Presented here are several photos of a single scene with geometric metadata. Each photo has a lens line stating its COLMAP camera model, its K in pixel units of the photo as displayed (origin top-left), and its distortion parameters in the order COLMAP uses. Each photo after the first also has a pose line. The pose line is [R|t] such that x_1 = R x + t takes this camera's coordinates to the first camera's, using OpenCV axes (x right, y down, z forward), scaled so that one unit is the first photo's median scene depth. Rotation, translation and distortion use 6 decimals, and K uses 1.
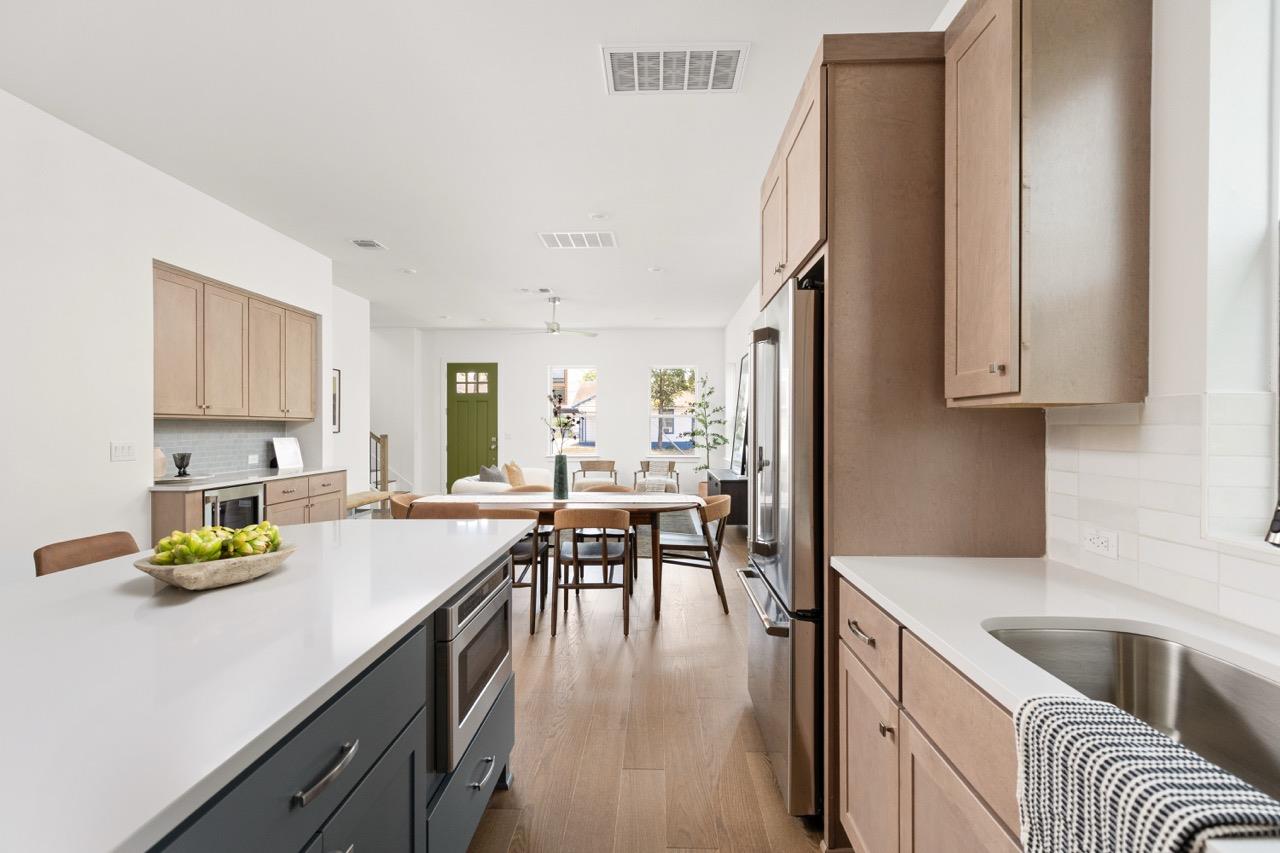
lens RADIAL K [[581.5, 0, 641.0], [0, 581.5, 429.2], [0, 0, 1]] dist [-0.000246, 0.000595]
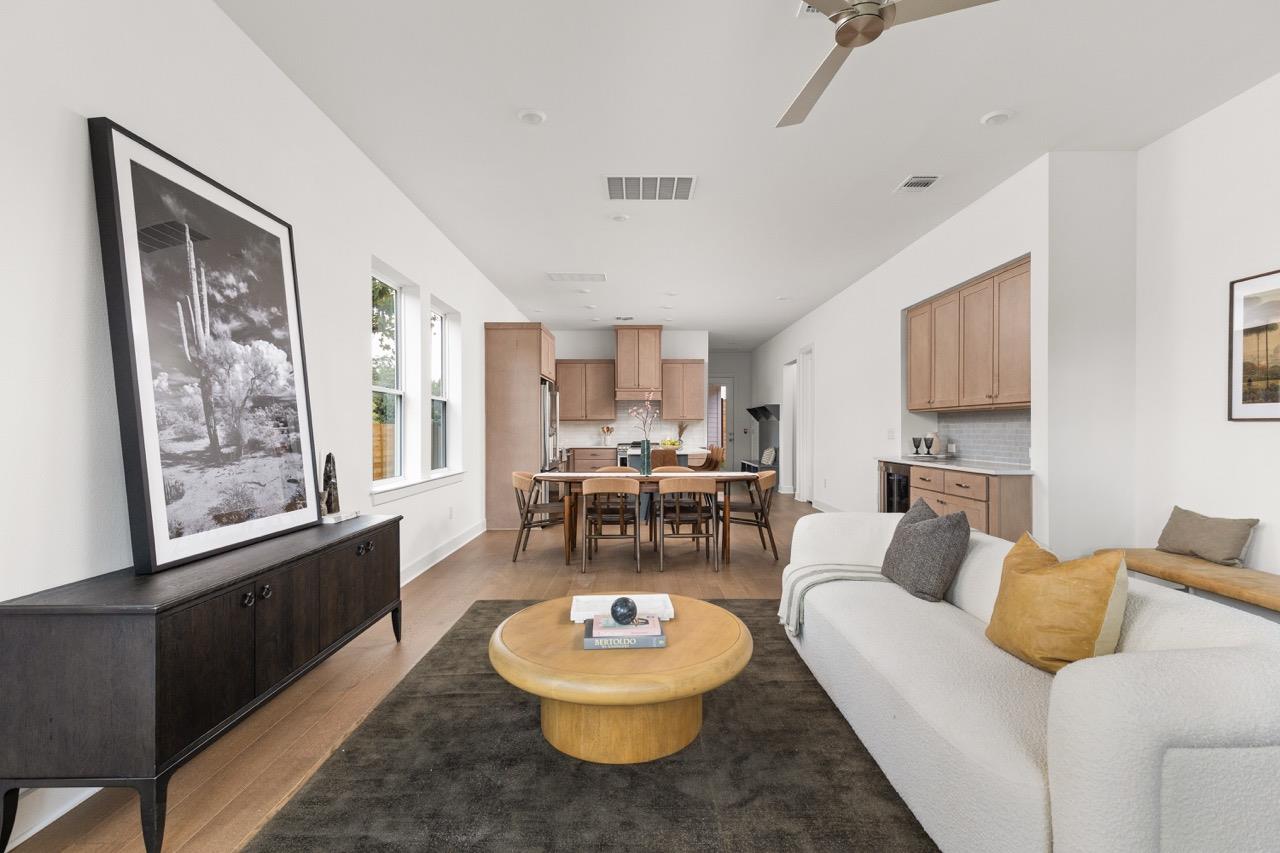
lens RADIAL K [[581.5, 0, 645.7], [0, 581.5, 427.1], [0, 0, 1]] dist [-0.000246, 0.000595]
pose [[-0.999134, 0.000164, -0.041602, -0.068419], [0.000217, 0.999999, -0.001276, 0.014893], [0.041601, -0.001284, -0.999133, 1.840181]]
